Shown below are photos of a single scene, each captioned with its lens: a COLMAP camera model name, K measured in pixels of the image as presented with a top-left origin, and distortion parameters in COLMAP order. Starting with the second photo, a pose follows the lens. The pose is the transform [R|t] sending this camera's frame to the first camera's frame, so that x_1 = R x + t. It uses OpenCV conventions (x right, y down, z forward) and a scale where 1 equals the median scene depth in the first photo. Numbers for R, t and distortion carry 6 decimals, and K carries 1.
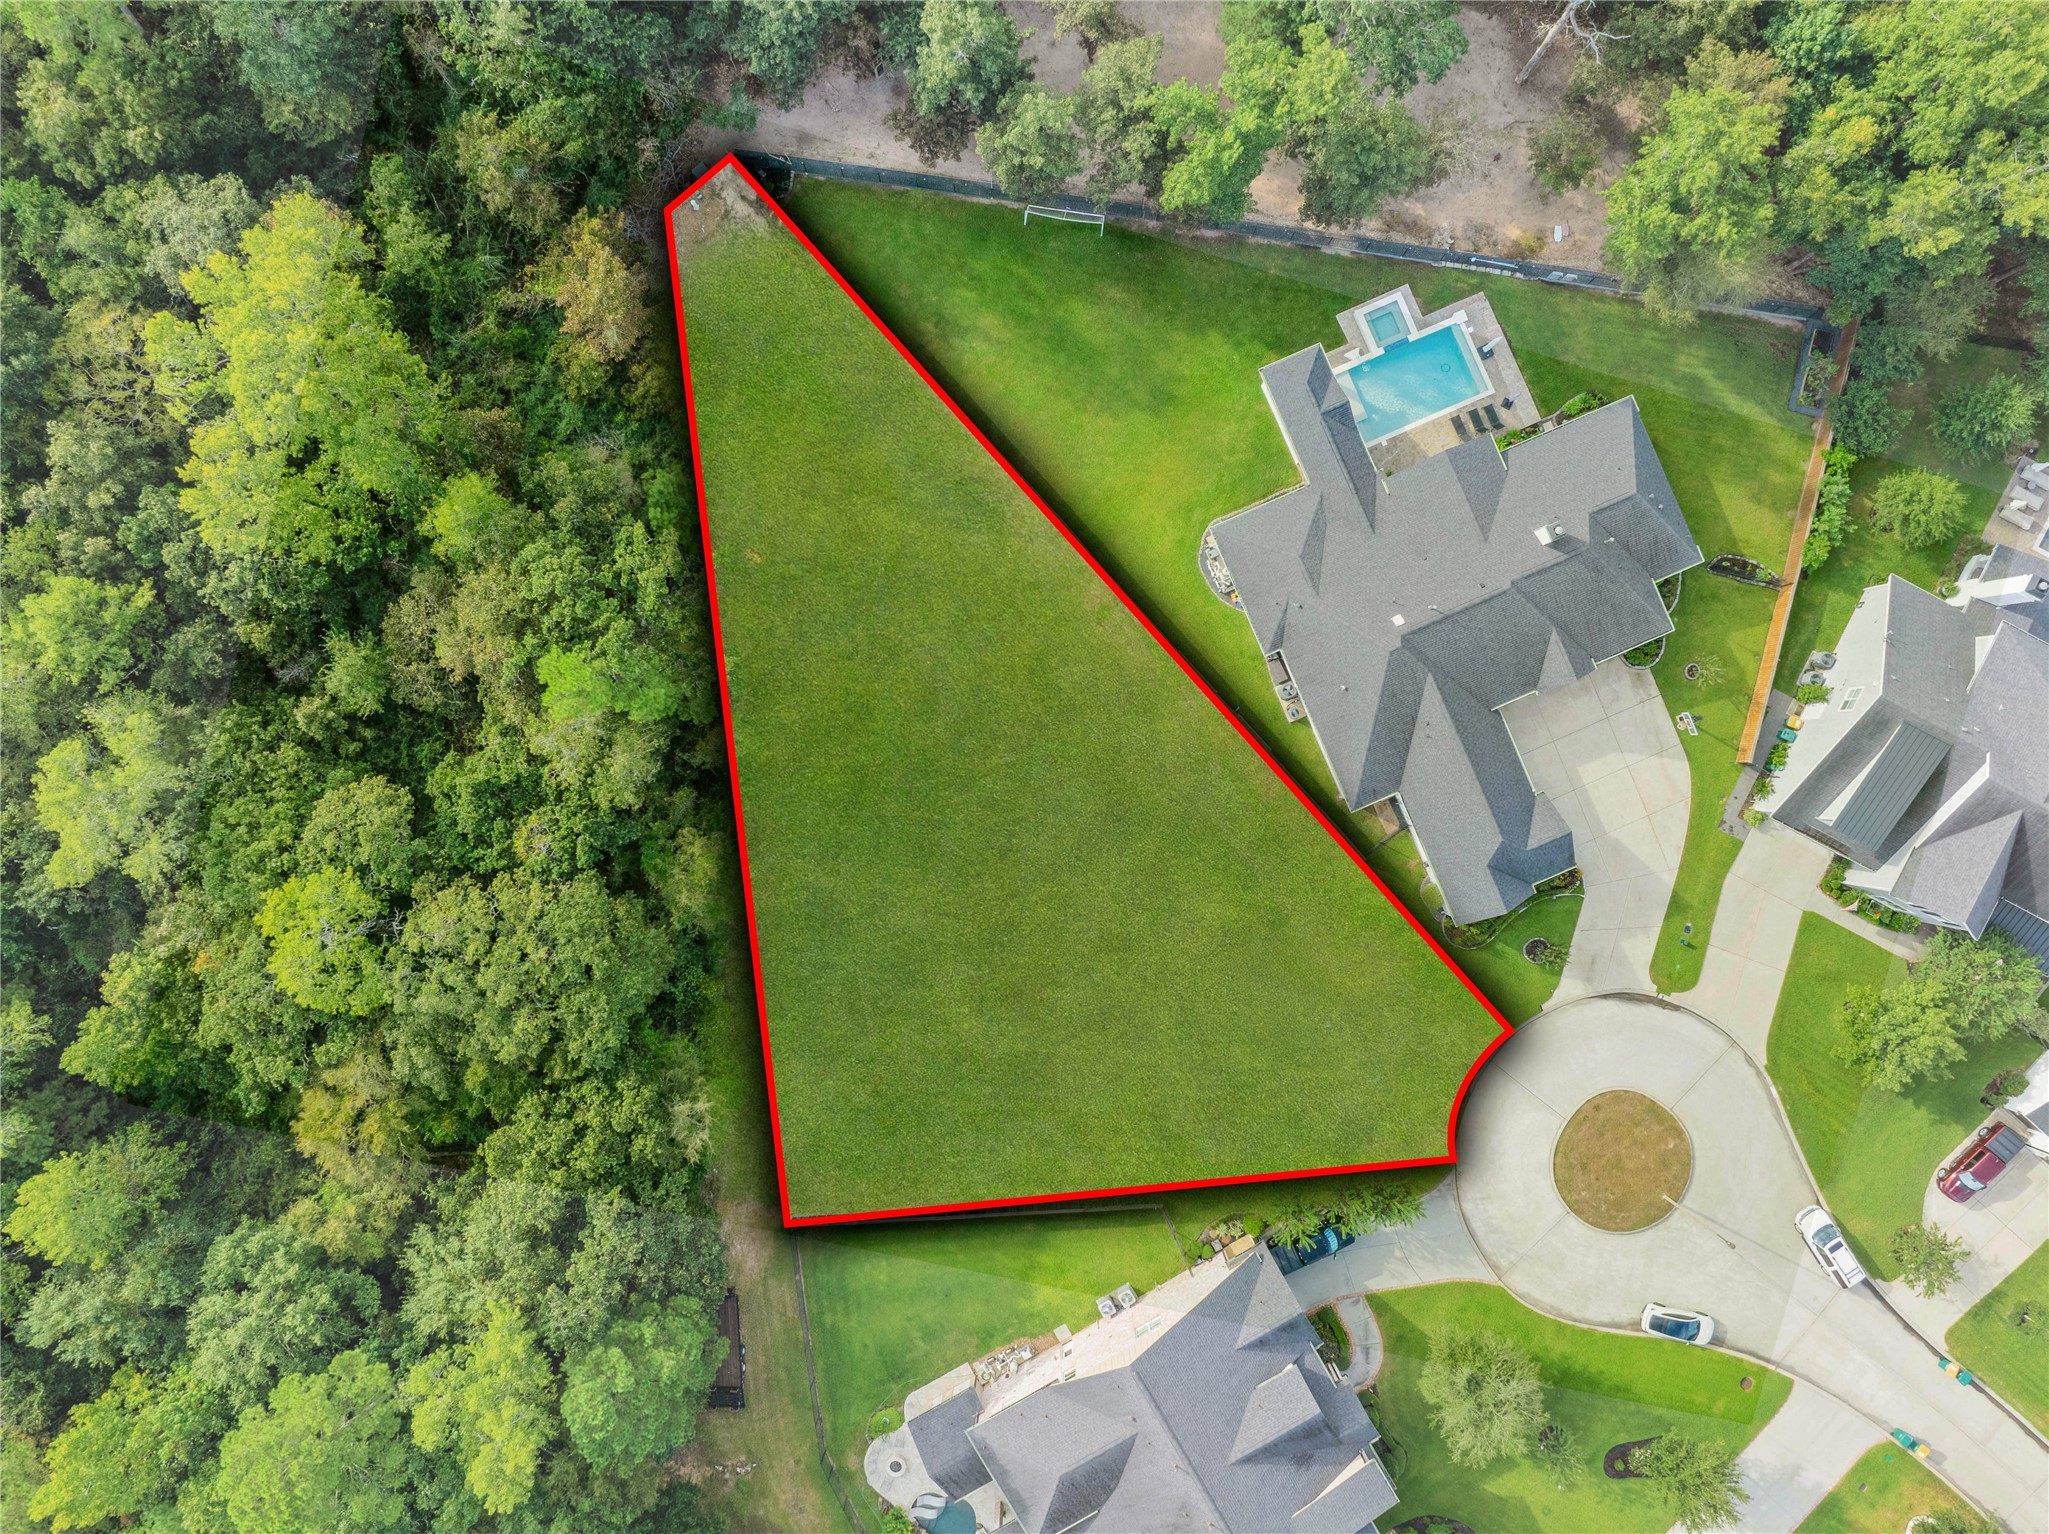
lens RADIAL K [[1440.9, 0, 1025.3], [0, 1440.9, 761.5], [0, 0, 1]] dist [-0.037703, 0.003330]
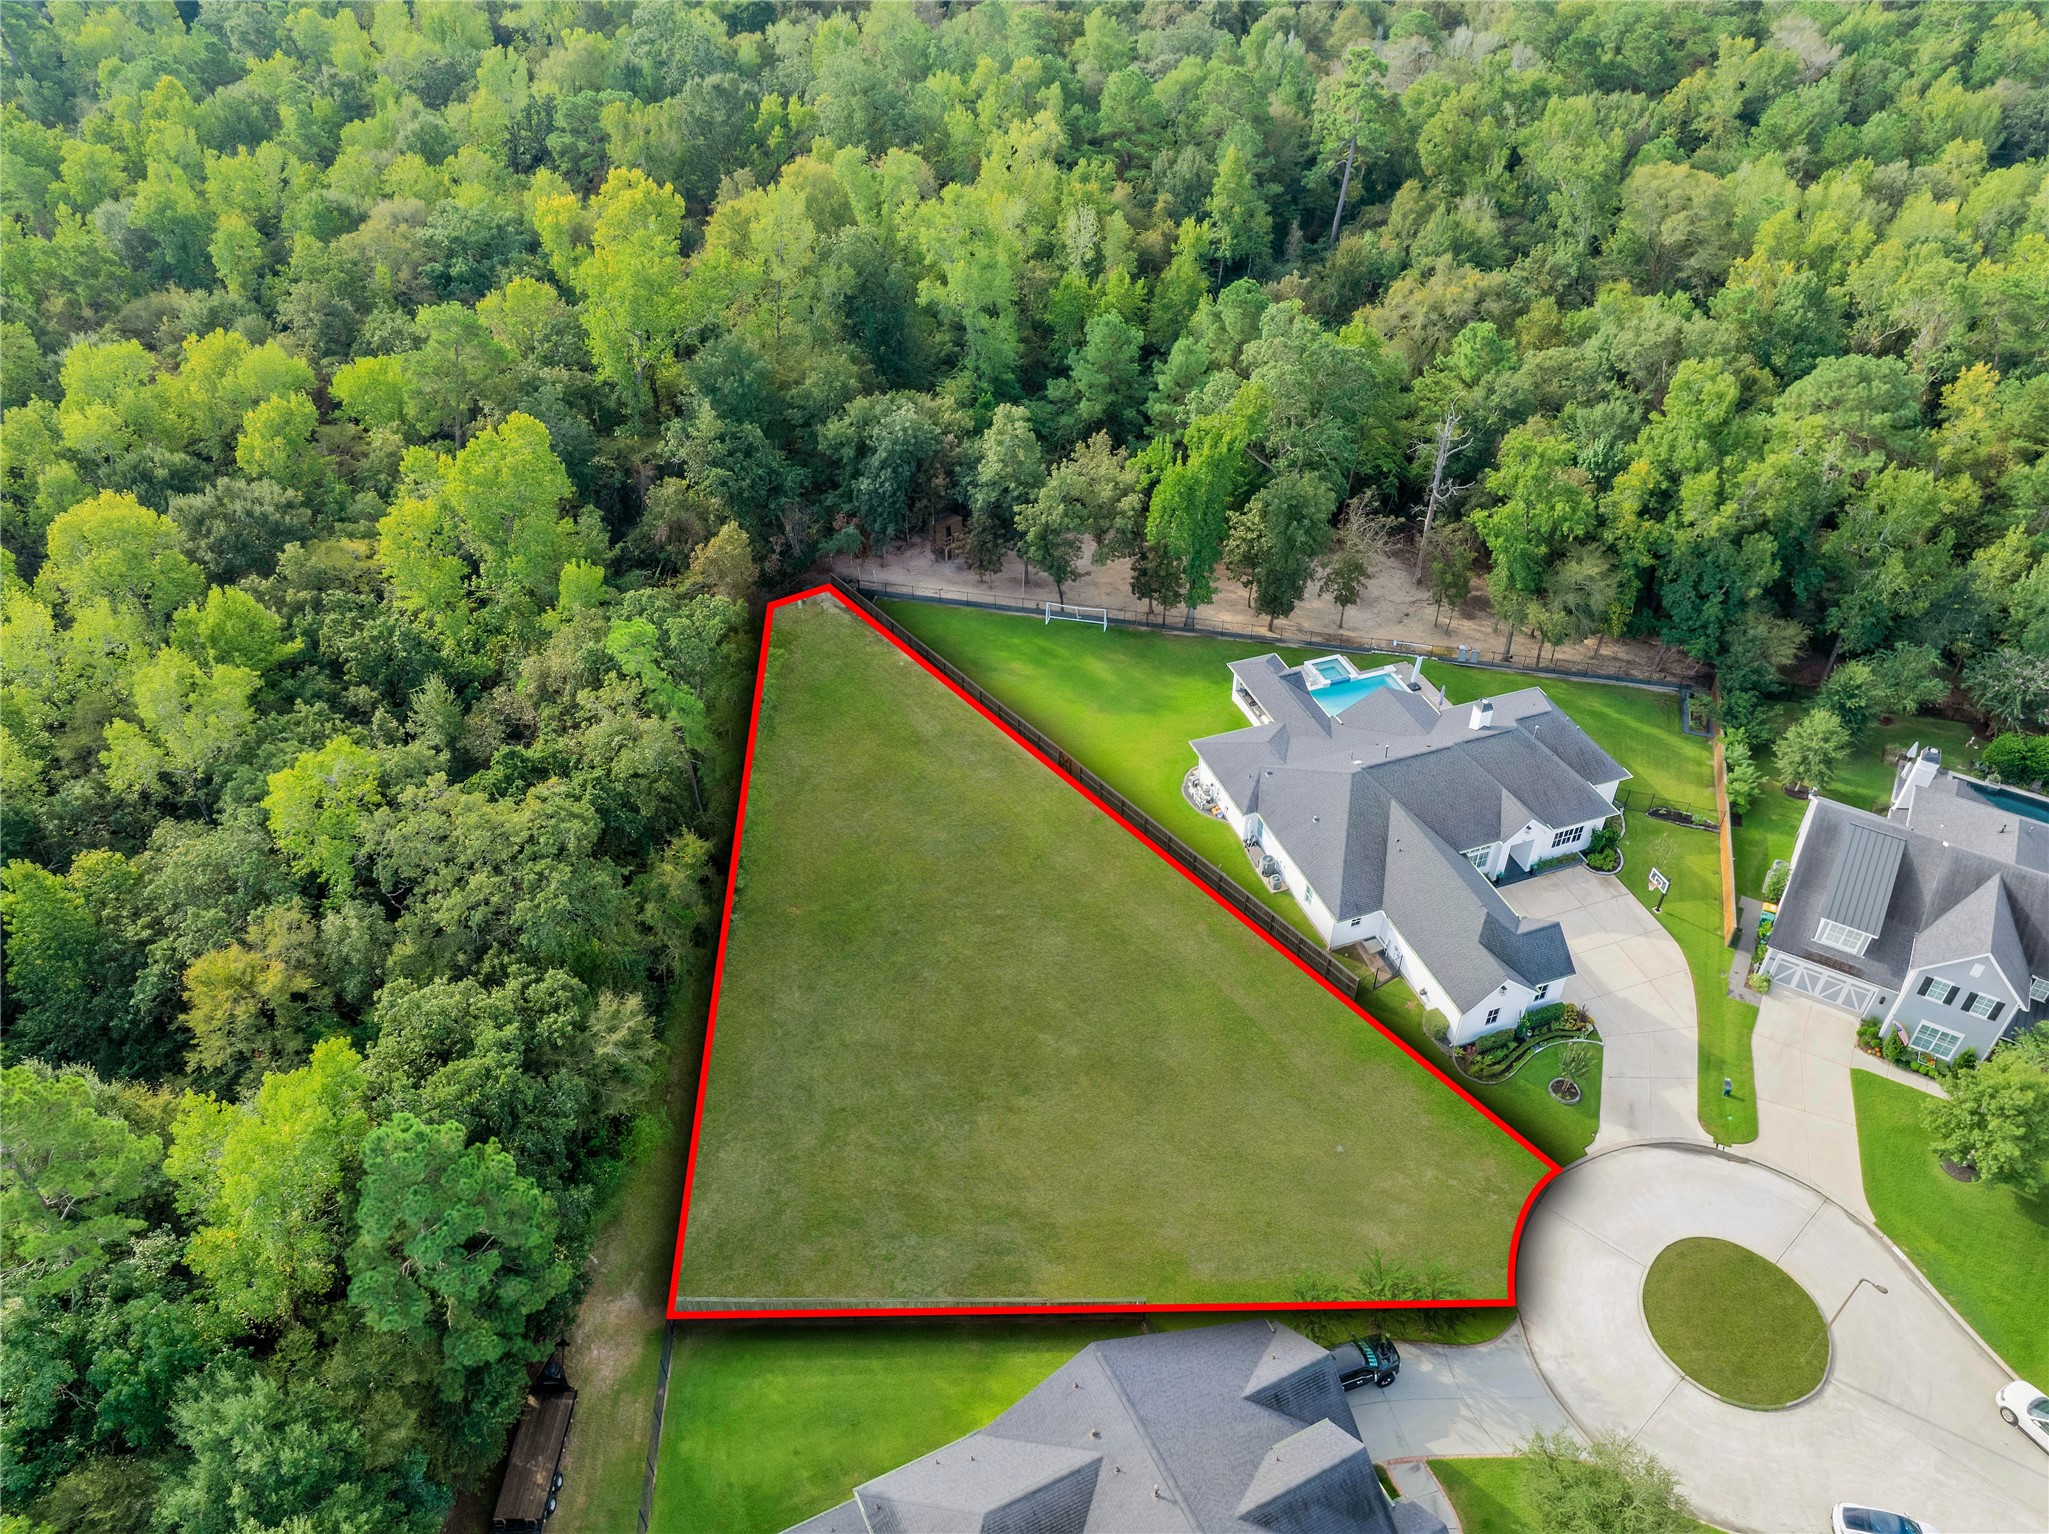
lens RADIAL K [[1440.9, 0, 1023.5], [0, 1440.9, 764.5], [0, 0, 1]] dist [-0.037703, 0.003330]
pose [[0.997408, 0.047088, -0.054414, 0.057568], [-0.071919, 0.626957, -0.775727, 0.743956], [-0.002413, 0.777629, 0.628718, 0.279723]]
